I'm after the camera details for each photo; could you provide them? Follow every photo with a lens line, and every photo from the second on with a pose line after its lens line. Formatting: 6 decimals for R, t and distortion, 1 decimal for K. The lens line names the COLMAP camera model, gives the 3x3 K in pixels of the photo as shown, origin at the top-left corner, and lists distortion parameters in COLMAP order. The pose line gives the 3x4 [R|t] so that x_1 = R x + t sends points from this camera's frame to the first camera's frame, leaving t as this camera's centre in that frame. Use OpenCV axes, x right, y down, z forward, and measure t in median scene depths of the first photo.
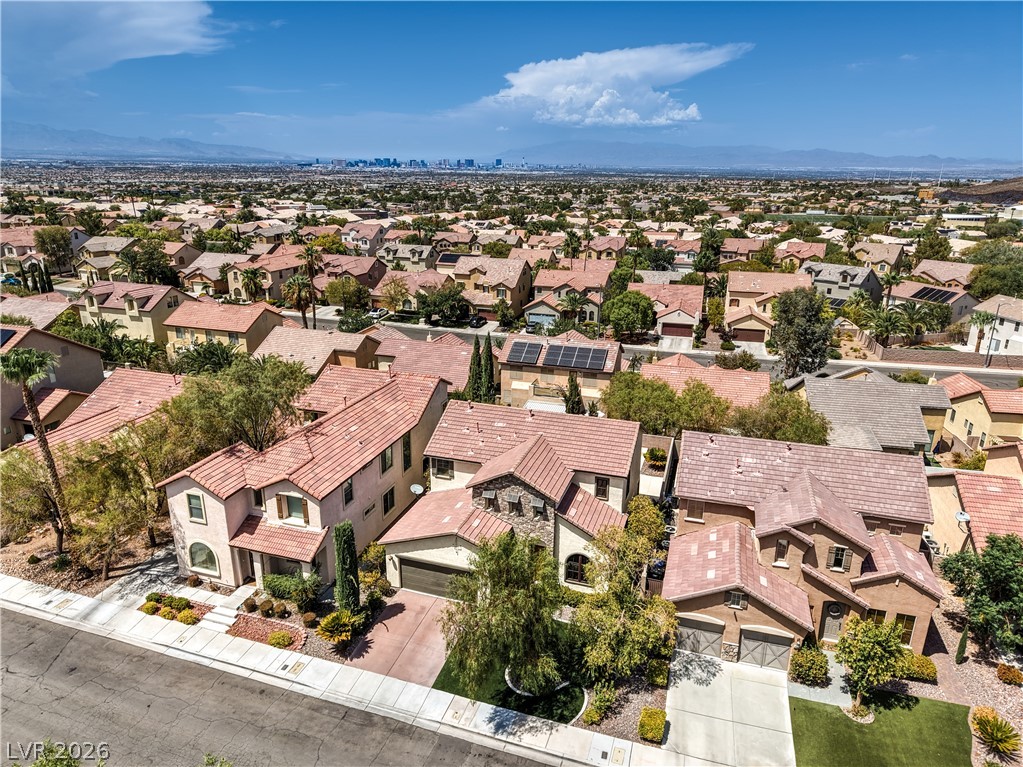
lens RADIAL K [[682.7, 0, 509.2], [0, 682.7, 386.0], [0, 0, 1]] dist [0.027253, -0.023759]
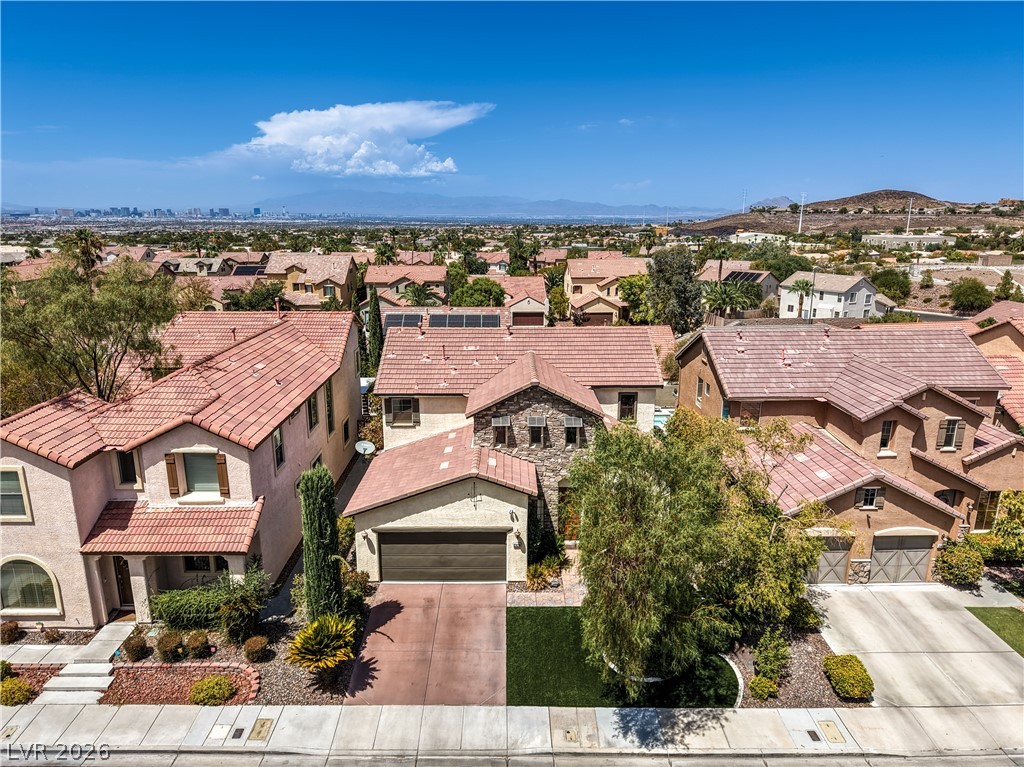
lens RADIAL K [[683.3, 0, 512.4], [0, 683.3, 385.3], [0, 0, 1]] dist [0.027253, -0.023759]
pose [[0.946155, -0.084565, 0.312473, -0.234493], [0.104570, 0.993368, -0.047798, 0.157173], [-0.306358, 0.077900, 0.948723, 0.333446]]
